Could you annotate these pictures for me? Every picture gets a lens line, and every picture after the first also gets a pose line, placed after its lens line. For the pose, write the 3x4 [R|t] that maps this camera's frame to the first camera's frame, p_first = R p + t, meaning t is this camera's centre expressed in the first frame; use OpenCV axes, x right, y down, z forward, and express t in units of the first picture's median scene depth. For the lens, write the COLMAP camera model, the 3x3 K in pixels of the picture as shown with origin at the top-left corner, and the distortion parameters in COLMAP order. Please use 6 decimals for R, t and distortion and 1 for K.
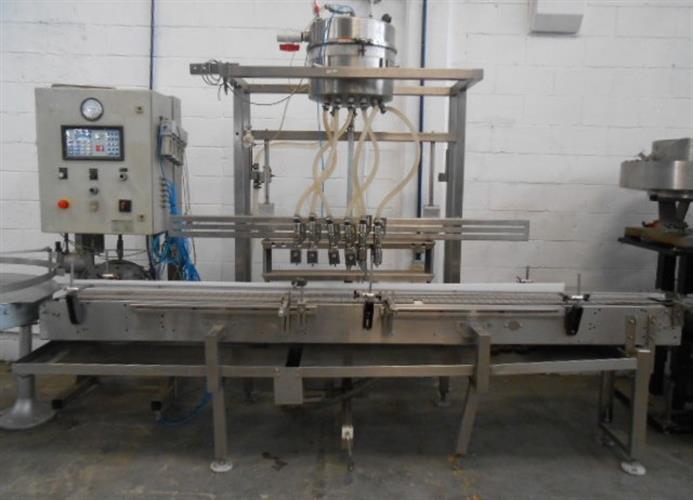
lens RADIAL K [[532.6, 0, 362.2], [0, 532.6, 234.2], [0, 0, 1]] dist [-0.025742, 0.003456]
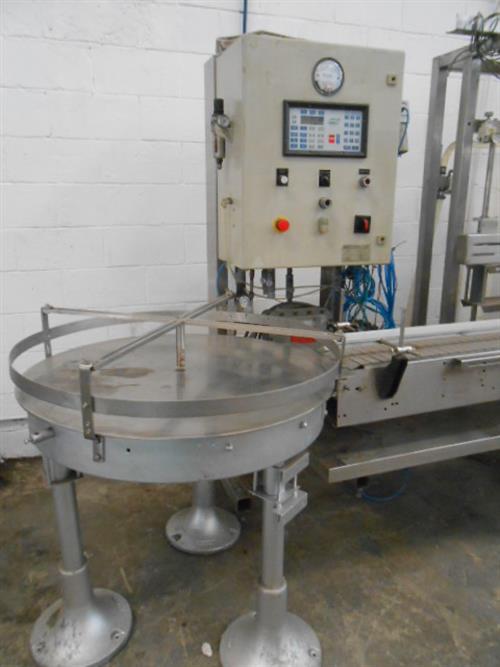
lens RADIAL K [[507.7, 0, 212.3], [0, 507.7, 333.5], [0, 0, 1]] dist [-0.031088, 0.004790]
pose [[0.958291, -0.094417, 0.269748, -0.838267], [0.052050, 0.985725, 0.160113, -0.028984], [-0.281015, -0.139394, 0.949526, 0.399687]]
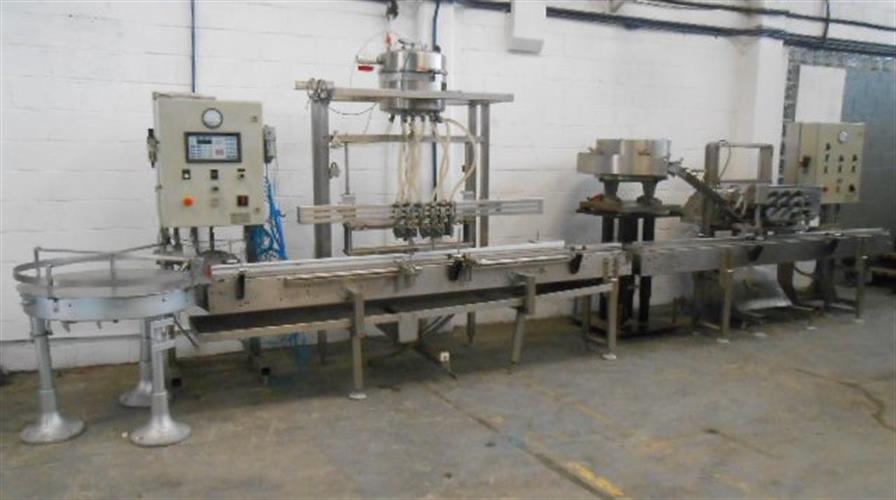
lens RADIAL K [[722.1, 0, 448.0], [0, 722.1, 250.0], [0, 0, 1]] dist [-0.047843, -0.000974]
pose [[0.899574, -0.070952, 0.430967, -0.735664], [0.051666, 0.997076, 0.056310, -0.011198], [-0.433702, -0.028389, 0.900609, -0.632933]]
